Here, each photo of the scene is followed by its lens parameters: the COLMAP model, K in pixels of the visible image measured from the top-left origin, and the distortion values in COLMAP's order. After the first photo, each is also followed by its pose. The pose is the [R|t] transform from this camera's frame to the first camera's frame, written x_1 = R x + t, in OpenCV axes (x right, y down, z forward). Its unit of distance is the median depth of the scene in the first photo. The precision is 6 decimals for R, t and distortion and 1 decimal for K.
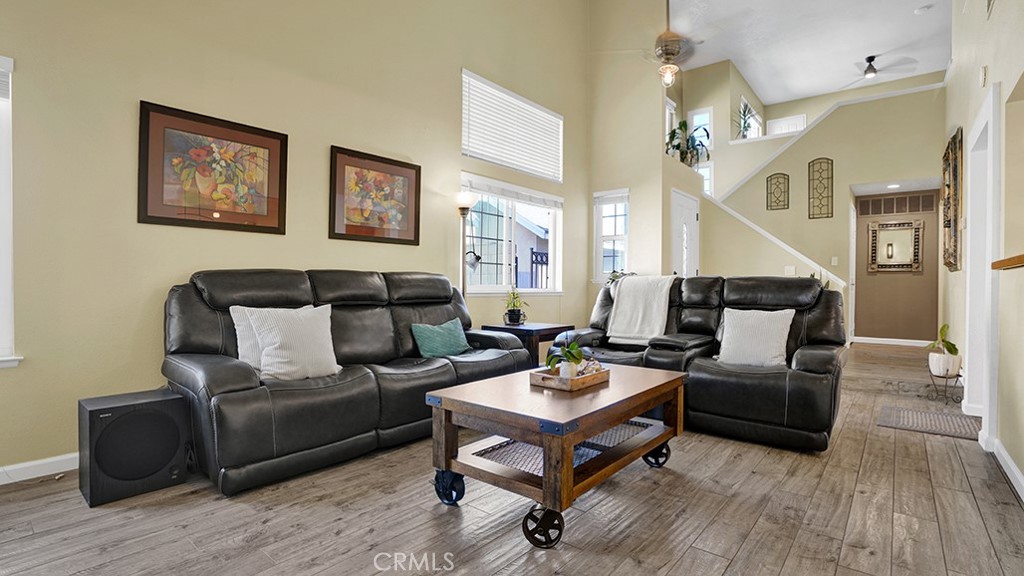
lens RADIAL K [[482.0, 0, 516.5], [0, 482.0, 286.6], [0, 0, 1]] dist [-0.036118, 0.000674]
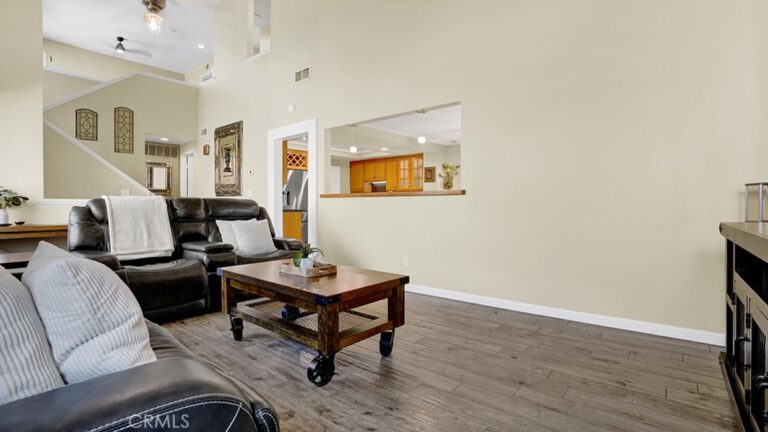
lens RADIAL K [[357.1, 0, 384.0], [0, 357.1, 216.0], [0, 0, 1]] dist [-0.035746, 0.000607]
pose [[0.004880, -0.033509, 0.999427, -0.387012], [0.002733, 0.999435, 0.033496, -0.000068], [-0.999984, 0.002568, 0.004968, 0.320233]]
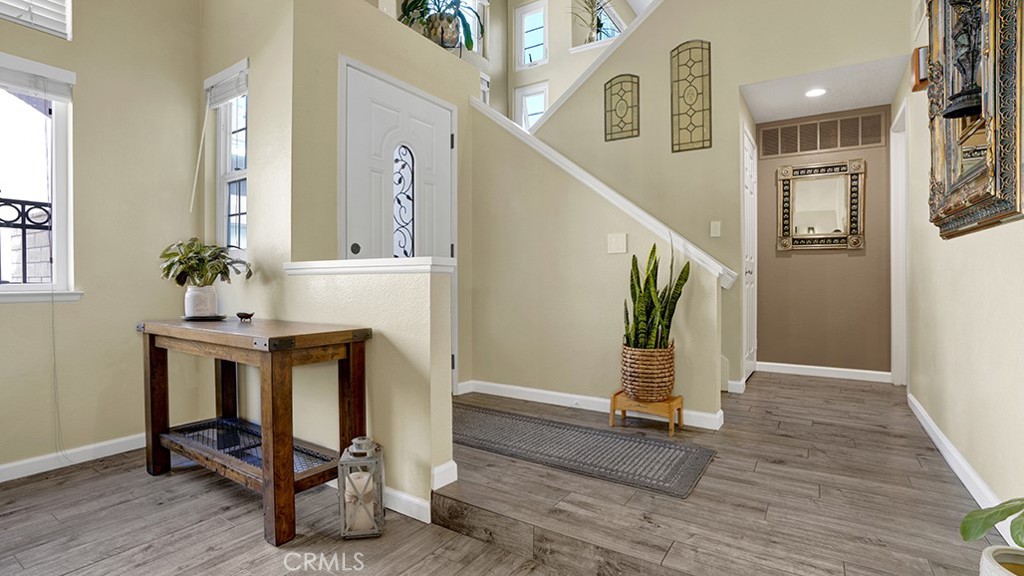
lens RADIAL K [[492.1, 0, 511.5], [0, 492.1, 283.0], [0, 0, 1]] dist [-0.055904, 0.000060]
pose [[0.993512, -0.008623, 0.113397, 0.435673], [0.008286, 0.999960, 0.003440, 0.003748], [-0.113422, -0.002478, 0.993544, 0.551901]]
